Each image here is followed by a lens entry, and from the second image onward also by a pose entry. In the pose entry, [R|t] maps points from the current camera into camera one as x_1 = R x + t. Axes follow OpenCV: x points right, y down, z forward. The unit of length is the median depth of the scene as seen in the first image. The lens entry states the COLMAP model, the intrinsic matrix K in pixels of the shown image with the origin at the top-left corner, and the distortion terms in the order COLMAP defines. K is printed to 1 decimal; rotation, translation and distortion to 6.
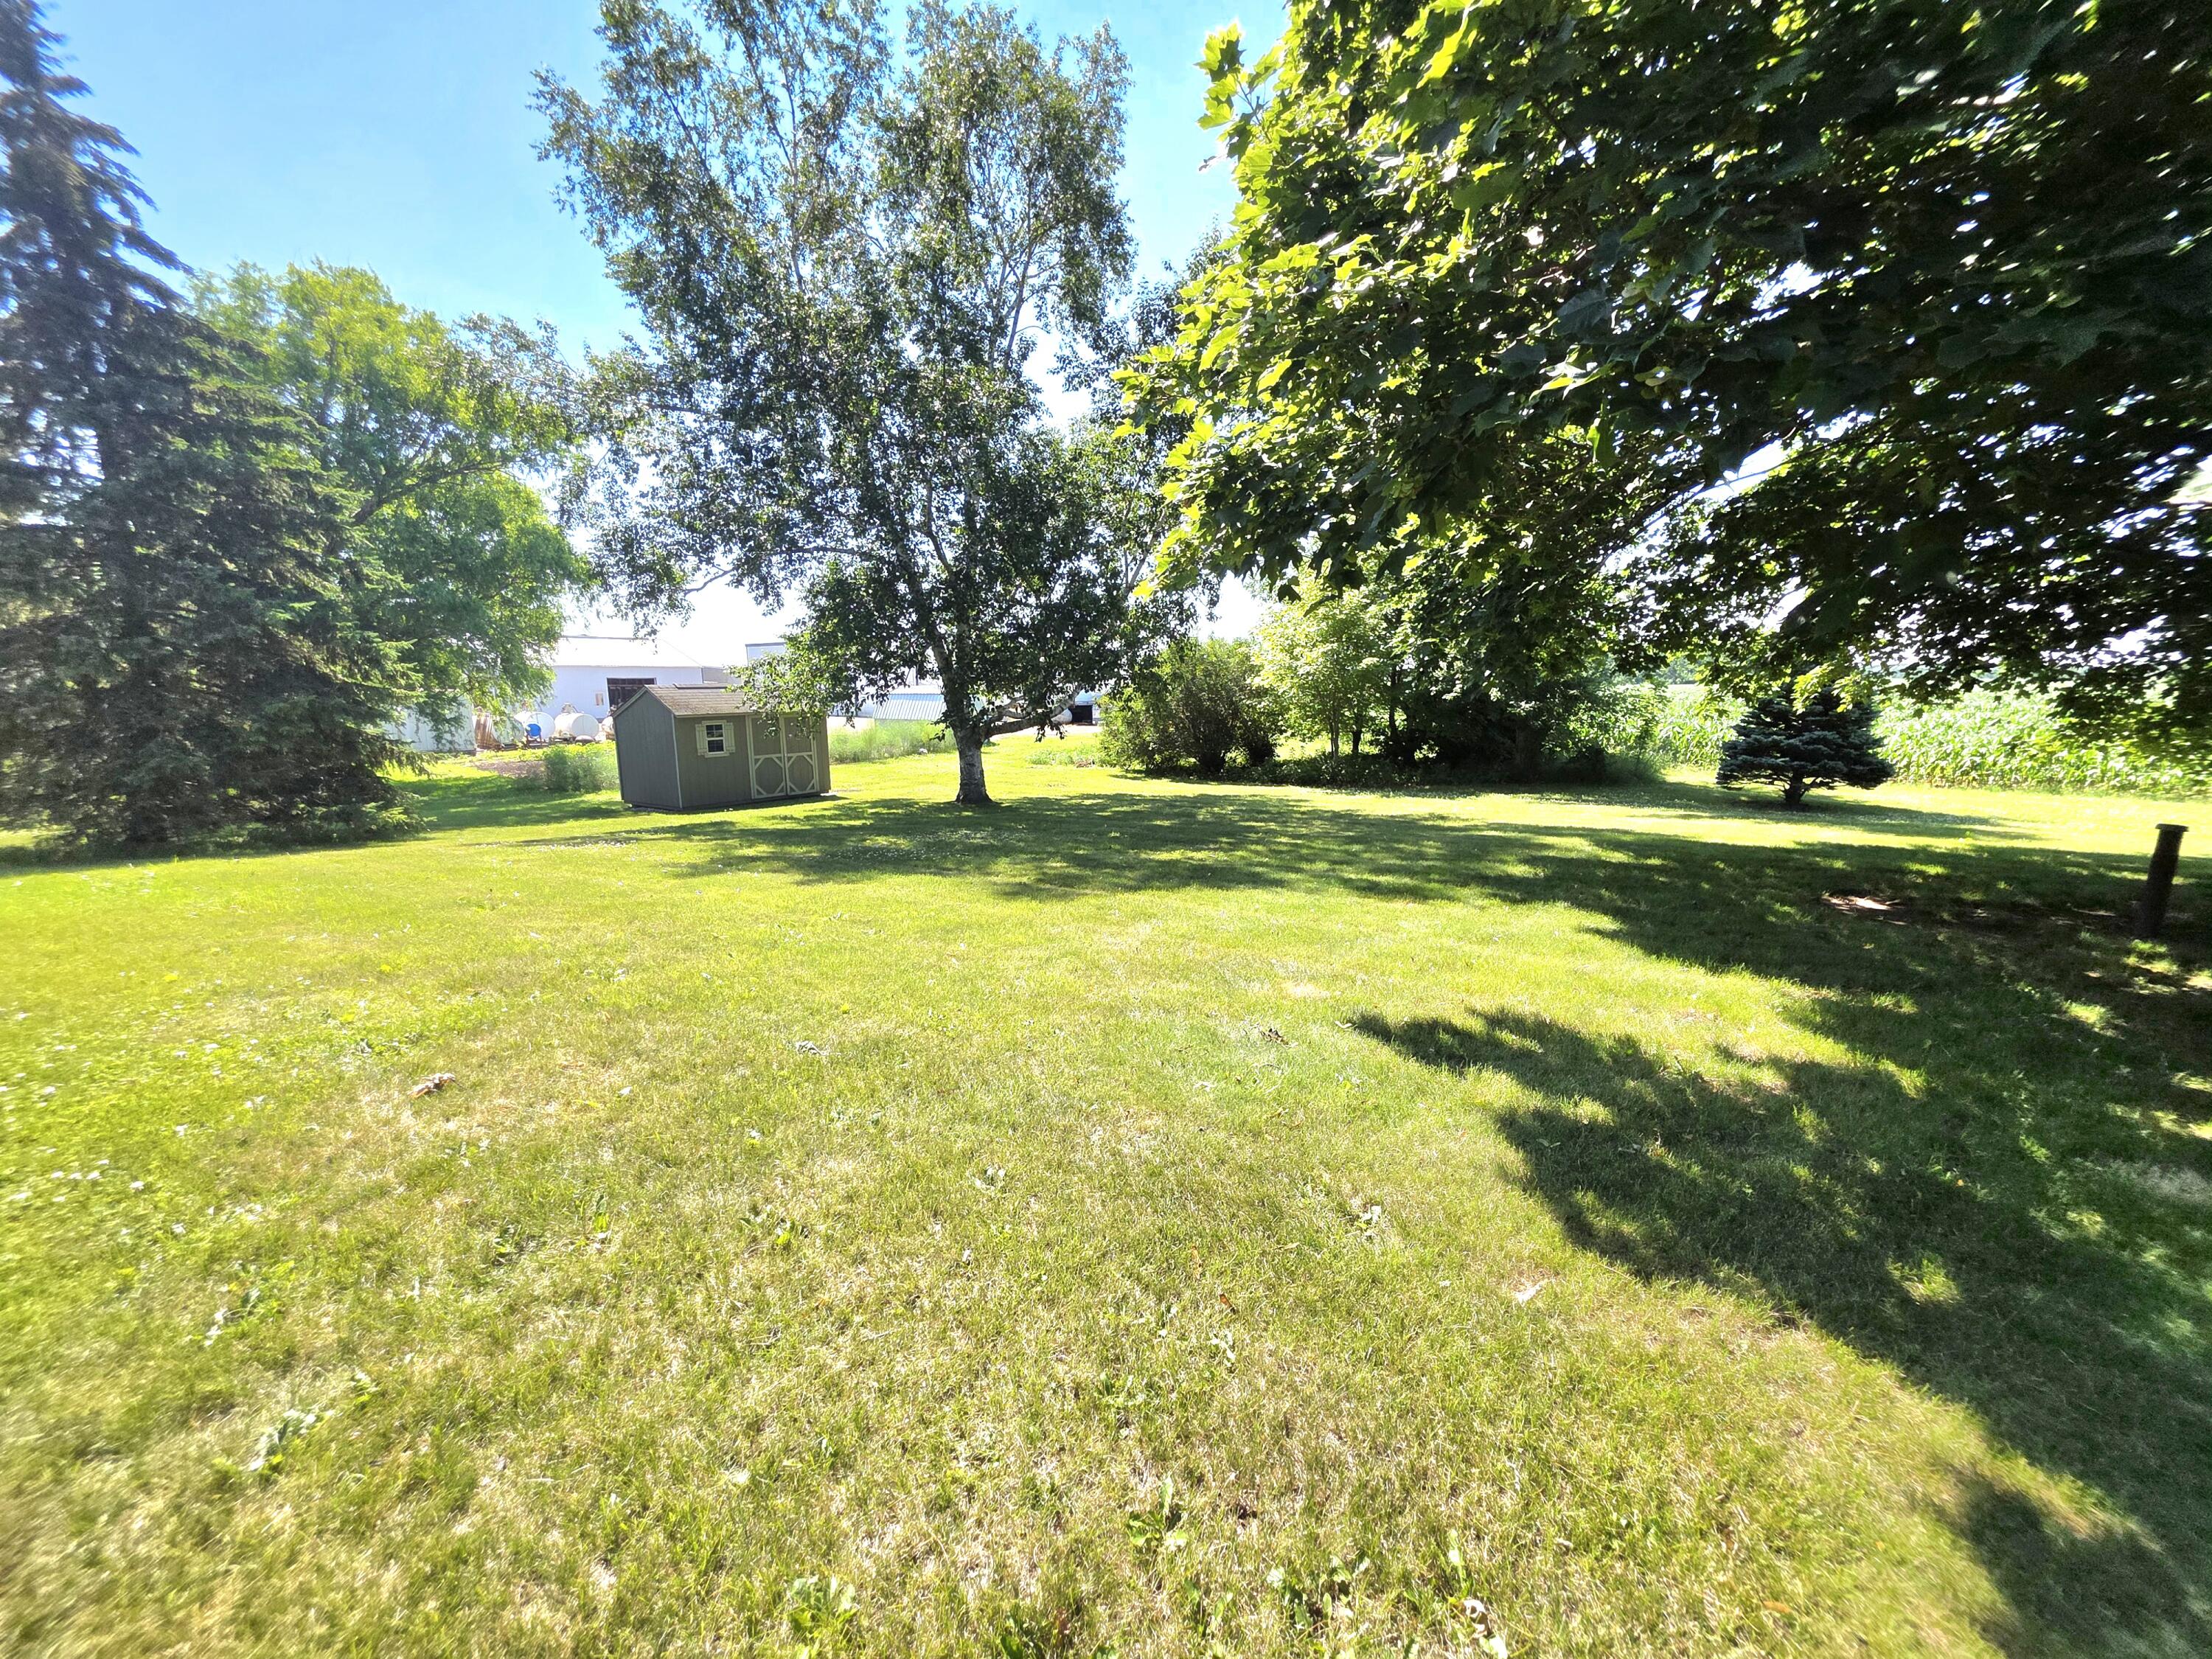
lens RADIAL K [[886.8, 0, 1113.4], [0, 886.8, 840.4], [0, 0, 1]] dist [0.001023, -0.000155]
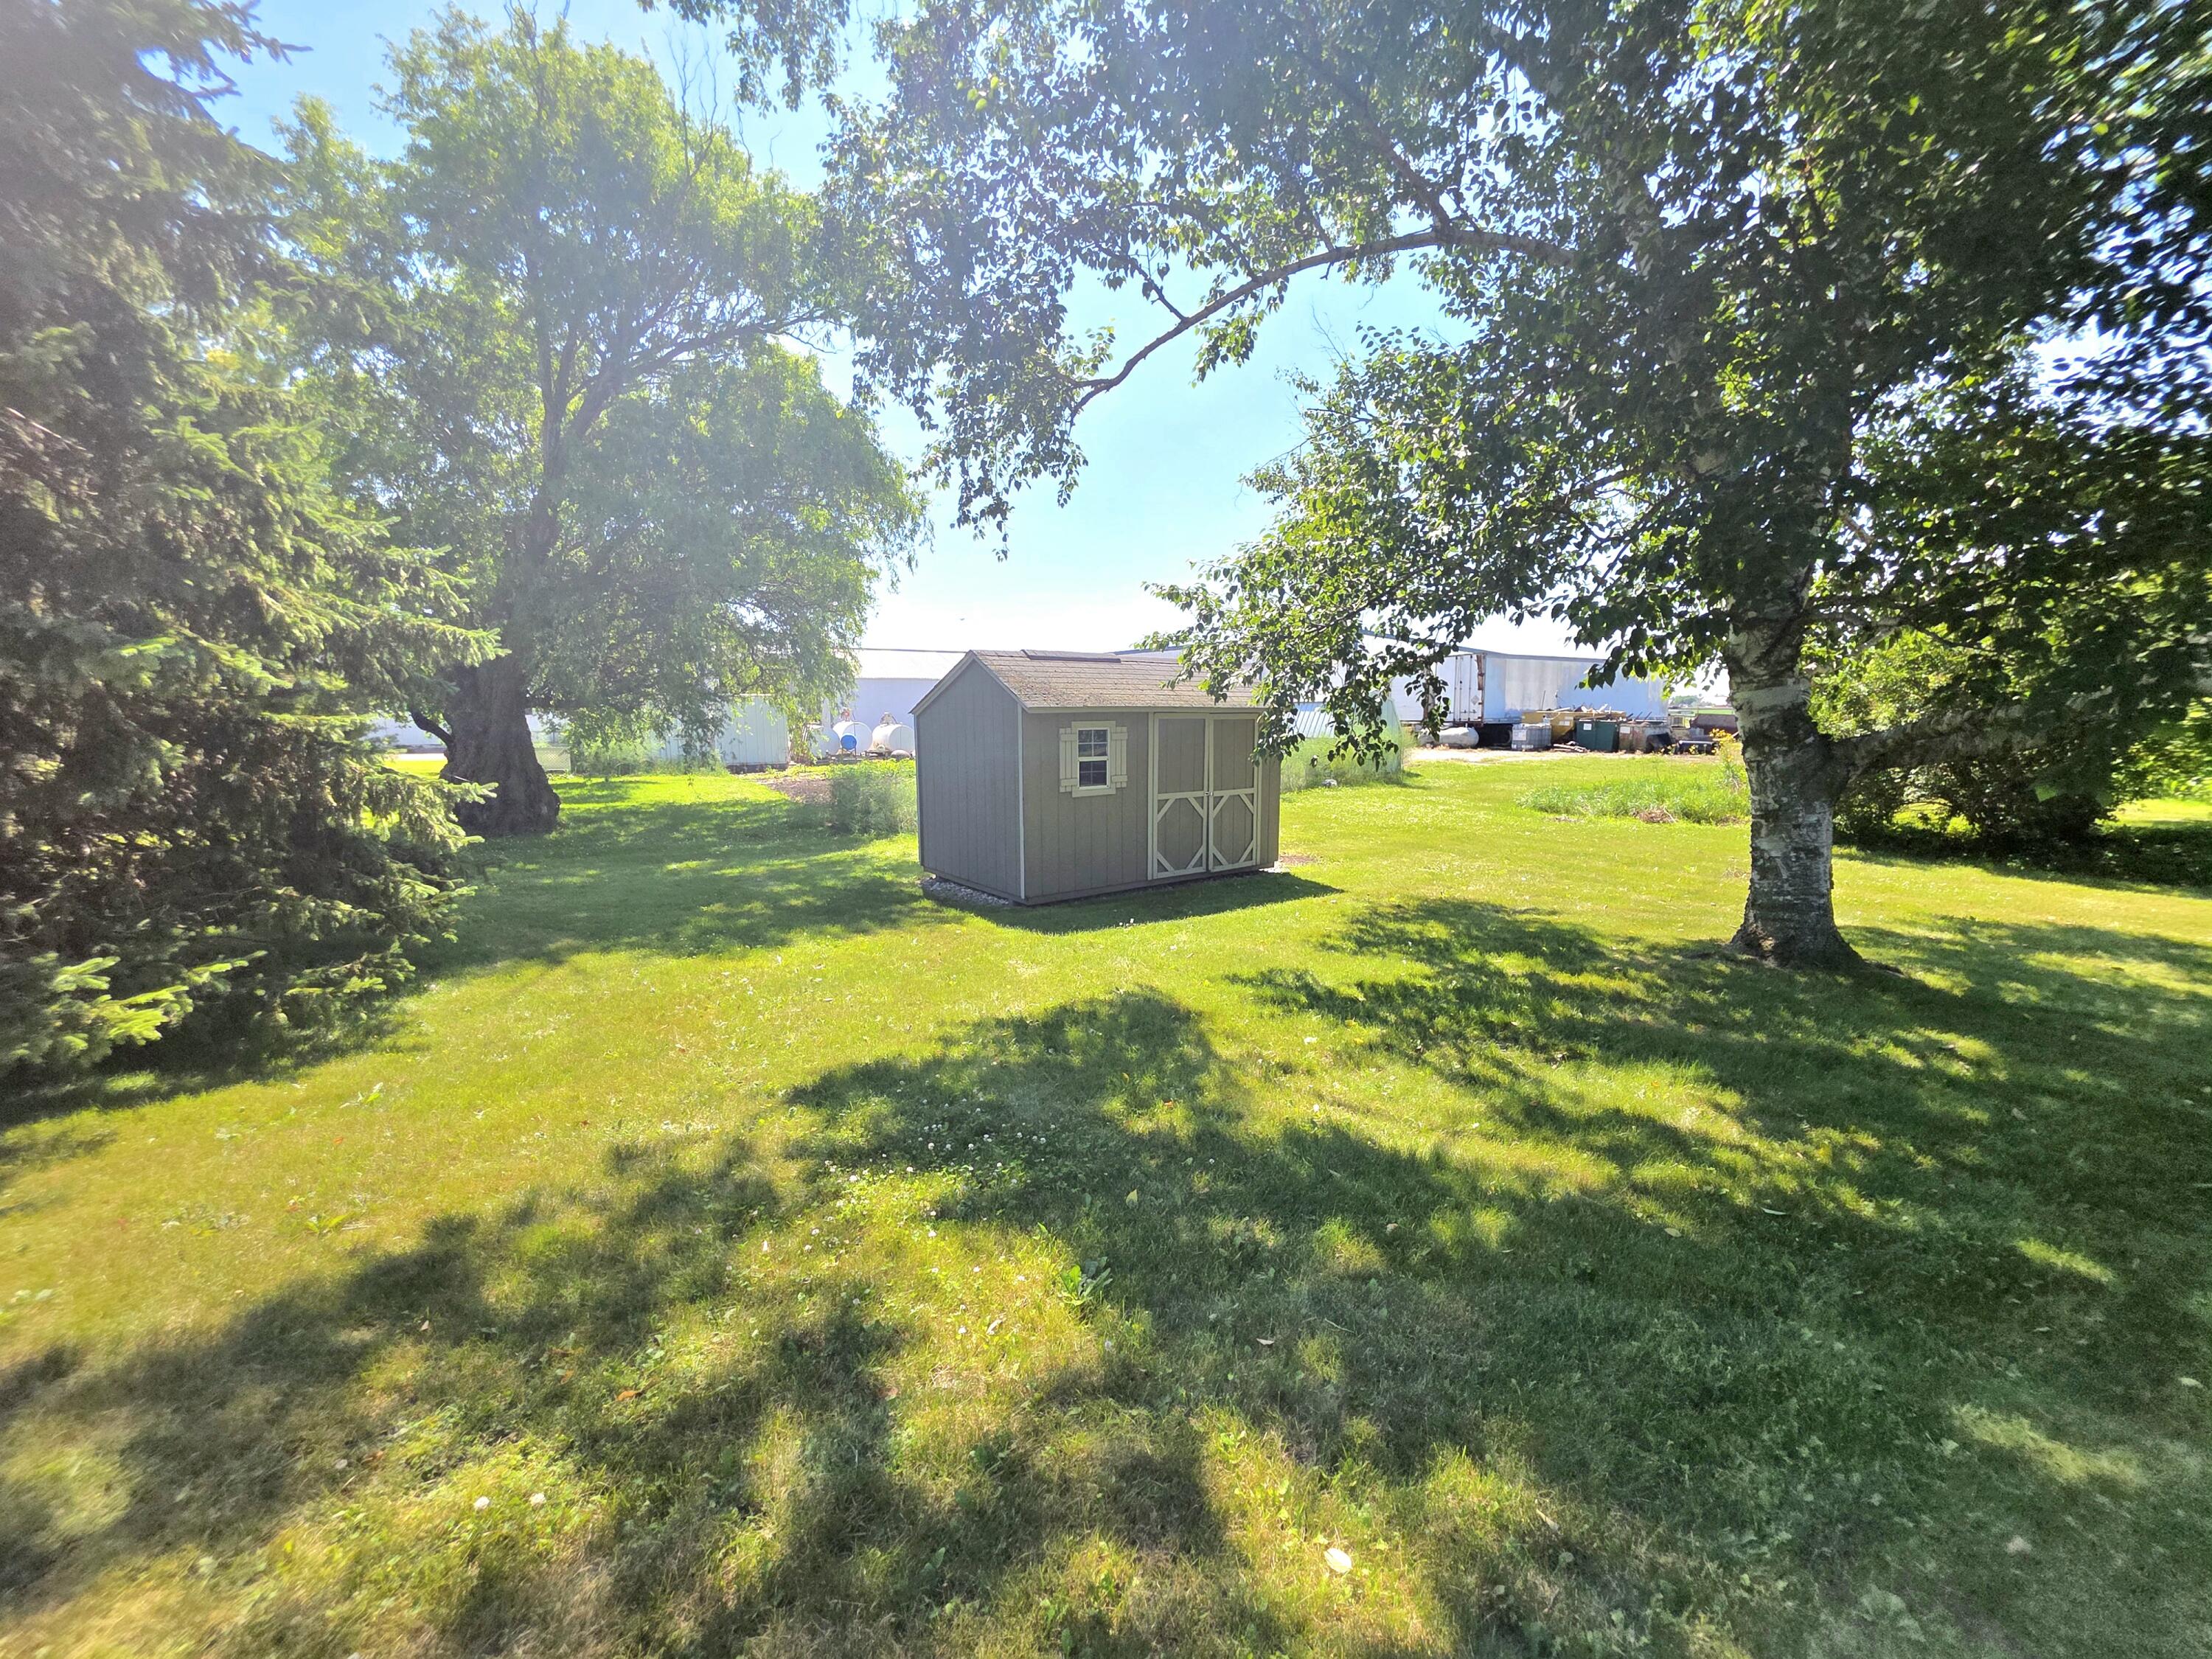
lens RADIAL K [[886.8, 0, 1113.4], [0, 886.8, 840.4], [0, 0, 1]] dist [0.001023, -0.000155]
pose [[0.949910, 0.051035, -0.308328, -0.310445], [-0.058980, 0.998123, -0.016497, -0.067395], [0.306907, 0.033856, 0.951137, 0.585107]]
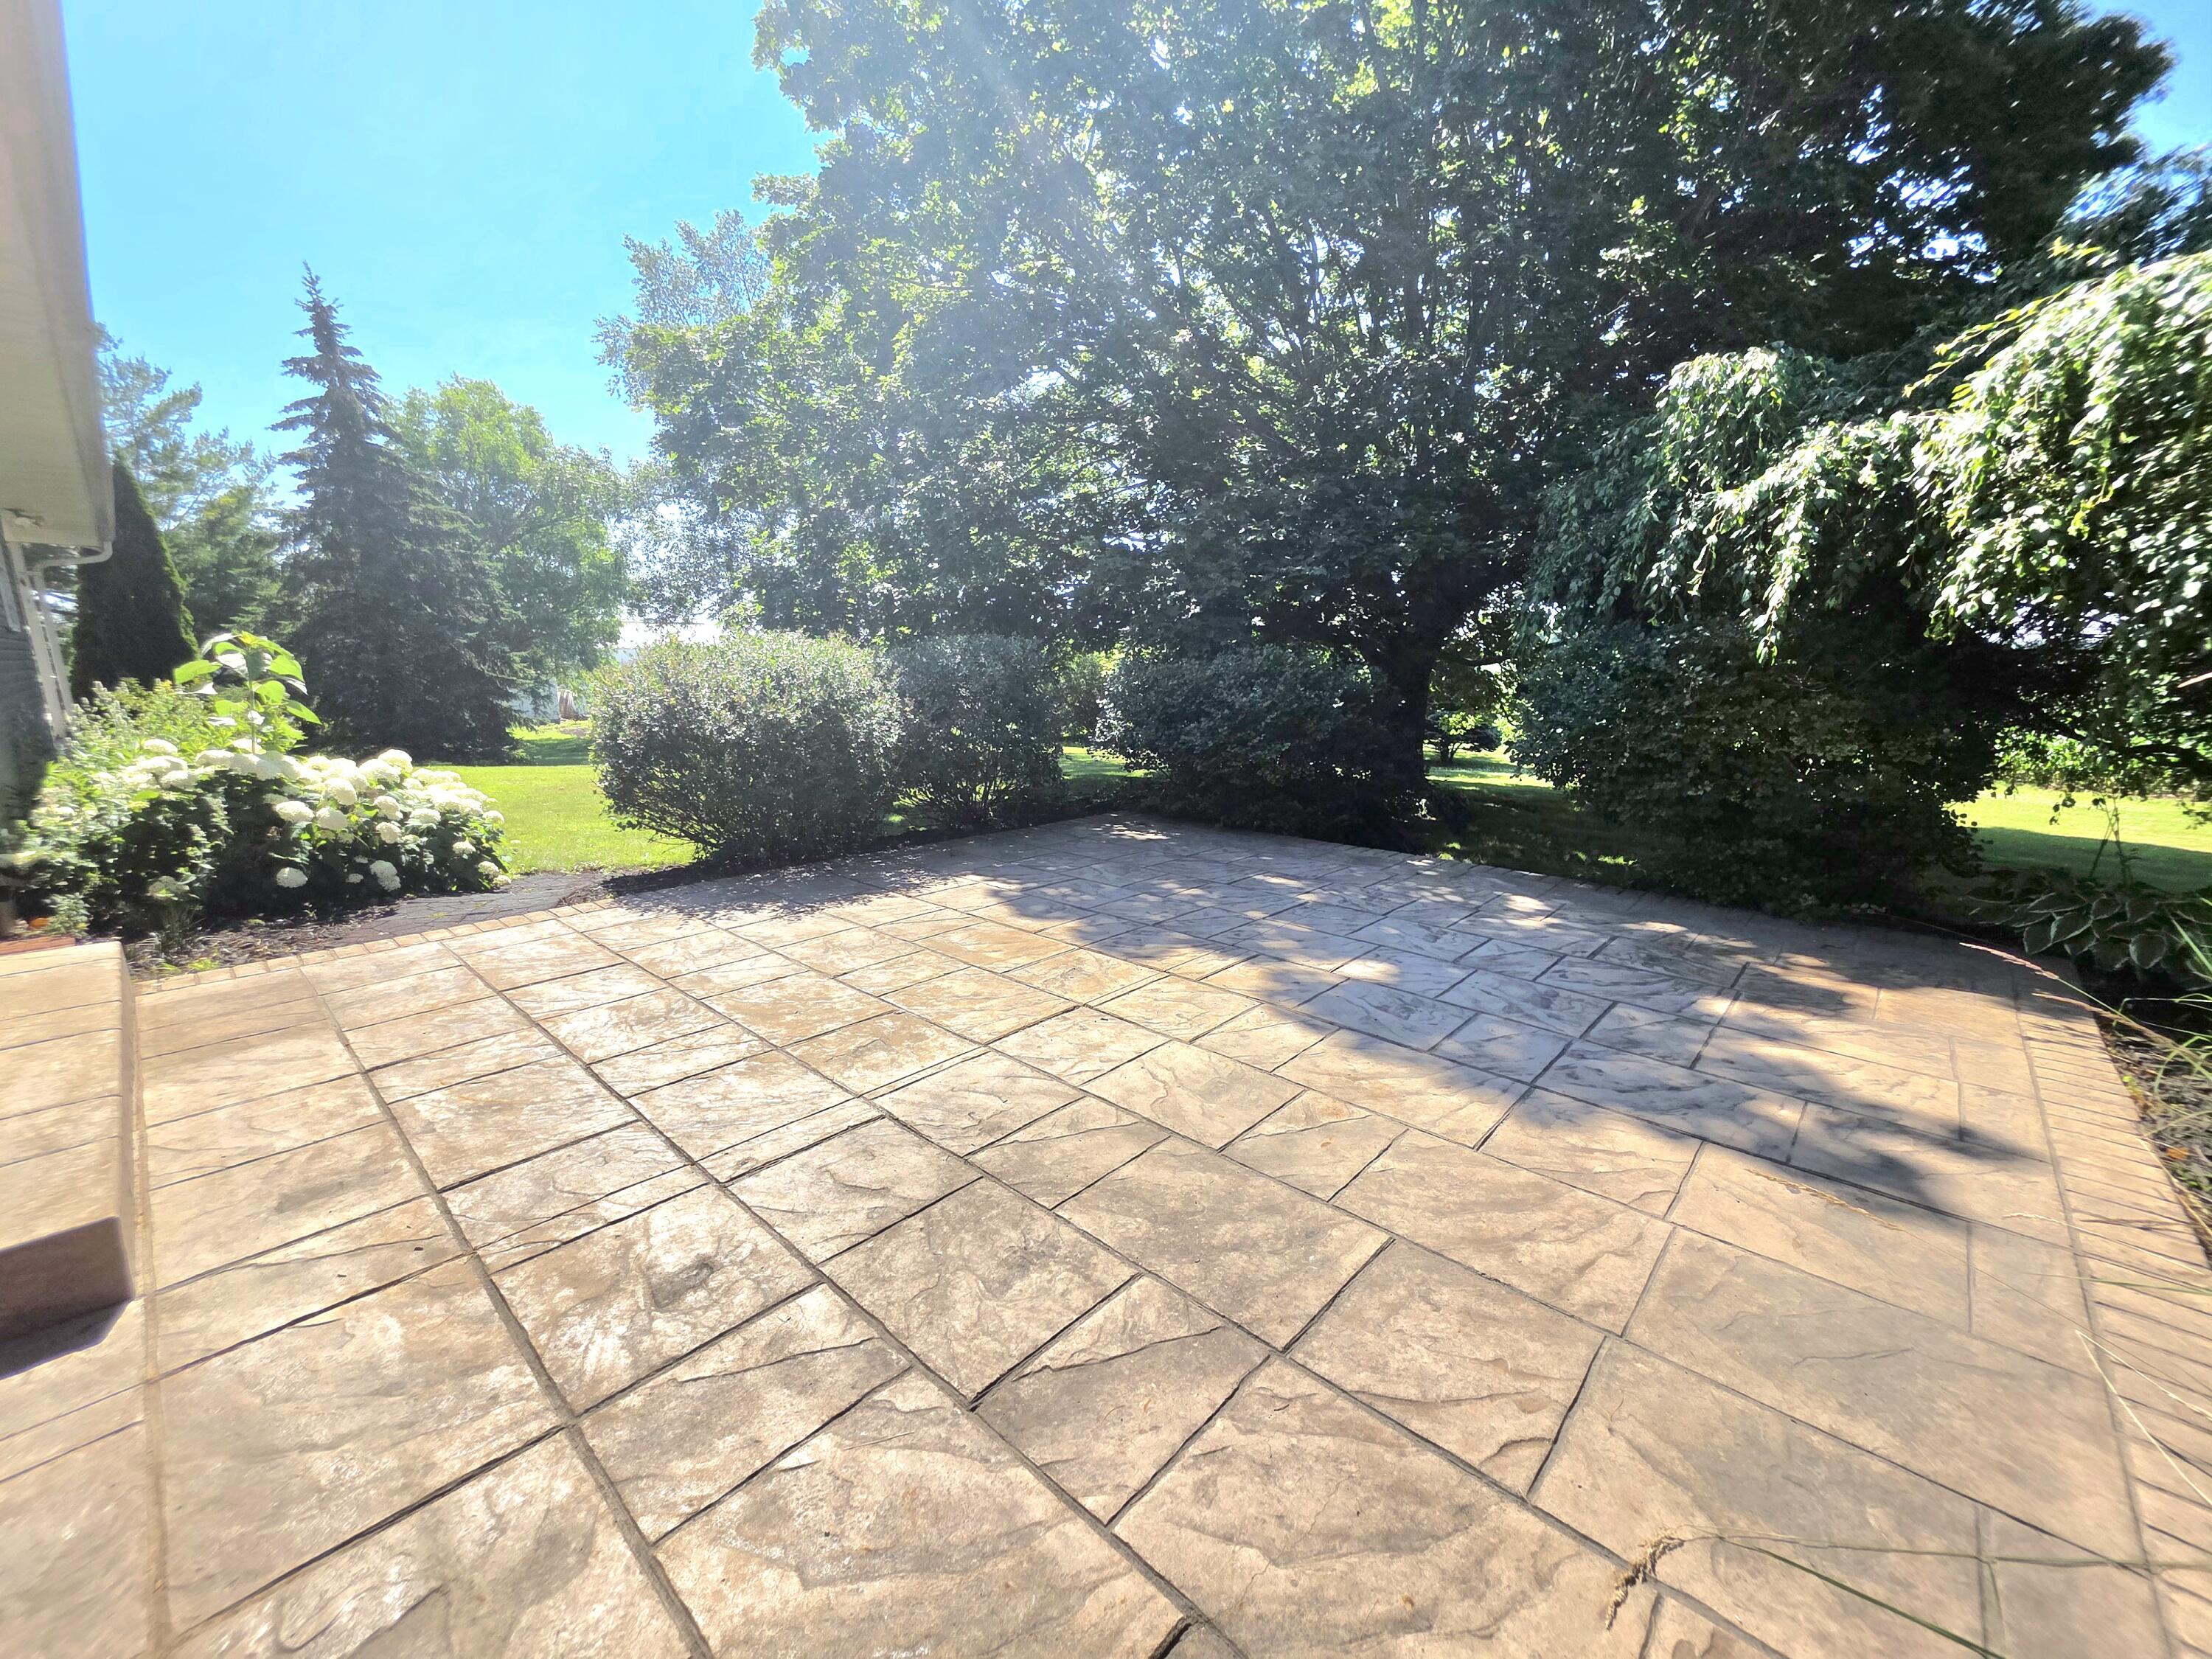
lens RADIAL K [[886.8, 0, 1113.4], [0, 886.8, 840.4], [0, 0, 1]] dist [0.001023, -0.000155]
pose [[0.997903, 0.014109, -0.063177, 0.308964], [-0.012411, 0.999553, 0.027186, 0.053747], [0.063532, -0.026345, 0.997632, -0.443636]]
